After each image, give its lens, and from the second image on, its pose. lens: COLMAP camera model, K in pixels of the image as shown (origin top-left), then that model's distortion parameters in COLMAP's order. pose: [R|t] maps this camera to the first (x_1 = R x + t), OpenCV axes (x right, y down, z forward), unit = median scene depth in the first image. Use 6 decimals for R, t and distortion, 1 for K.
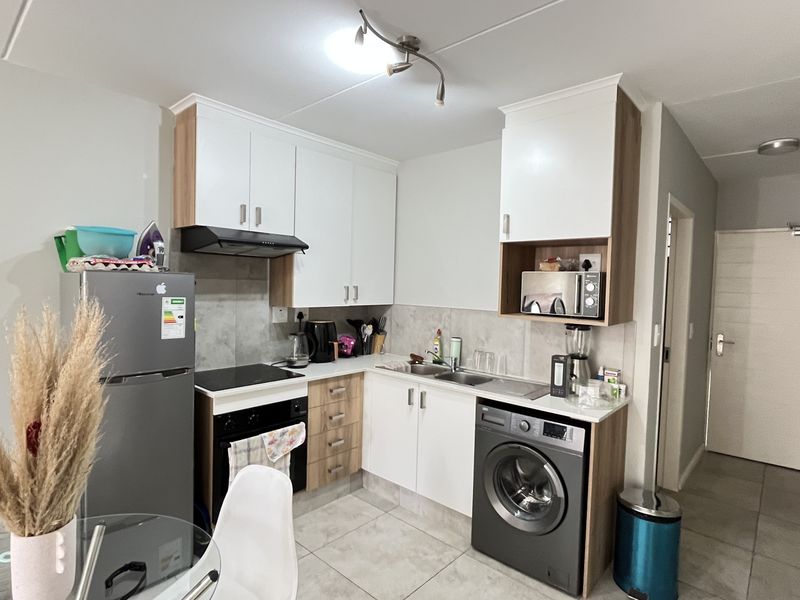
lens RADIAL K [[435.7, 0, 401.0], [0, 435.7, 300.3], [0, 0, 1]] dist [0.001076, -0.002069]
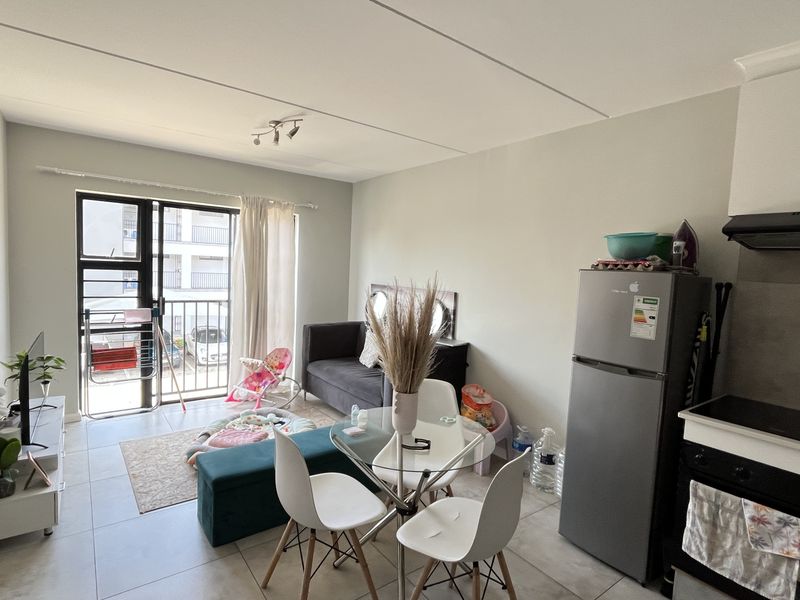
lens RADIAL K [[435.7, 0, 401.5], [0, 435.7, 300.5], [0, 0, 1]] dist [0.001076, -0.002069]
pose [[-0.183474, 0.043540, -0.982060, 0.477244], [-0.086211, 0.994457, 0.060196, -0.008531], [0.979237, 0.095708, -0.178703, 0.565562]]
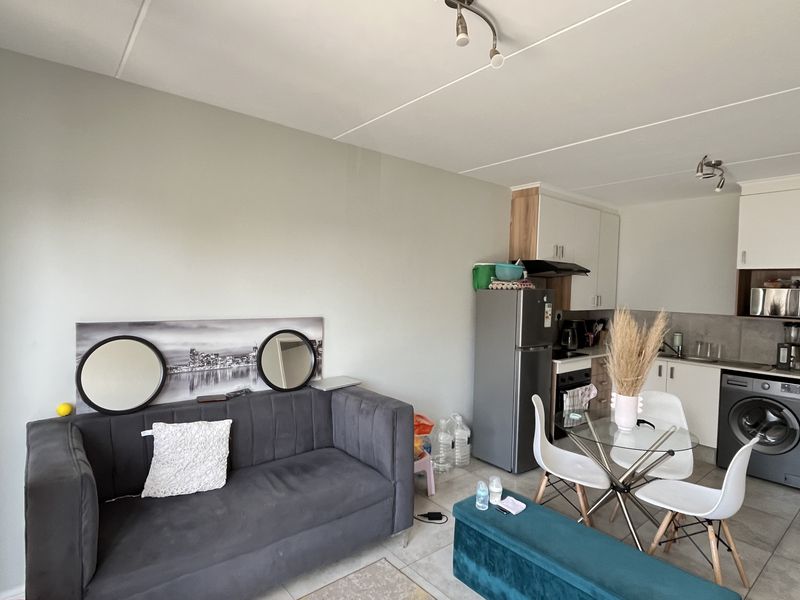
lens RADIAL K [[435.7, 0, 401.1], [0, 435.7, 300.6], [0, 0, 1]] dist [0.001076, -0.002069]
pose [[0.989467, 0.006437, -0.144619, -0.756389], [-0.008388, 0.999882, -0.012886, 0.008228], [0.144519, 0.013963, 0.989404, -0.722378]]
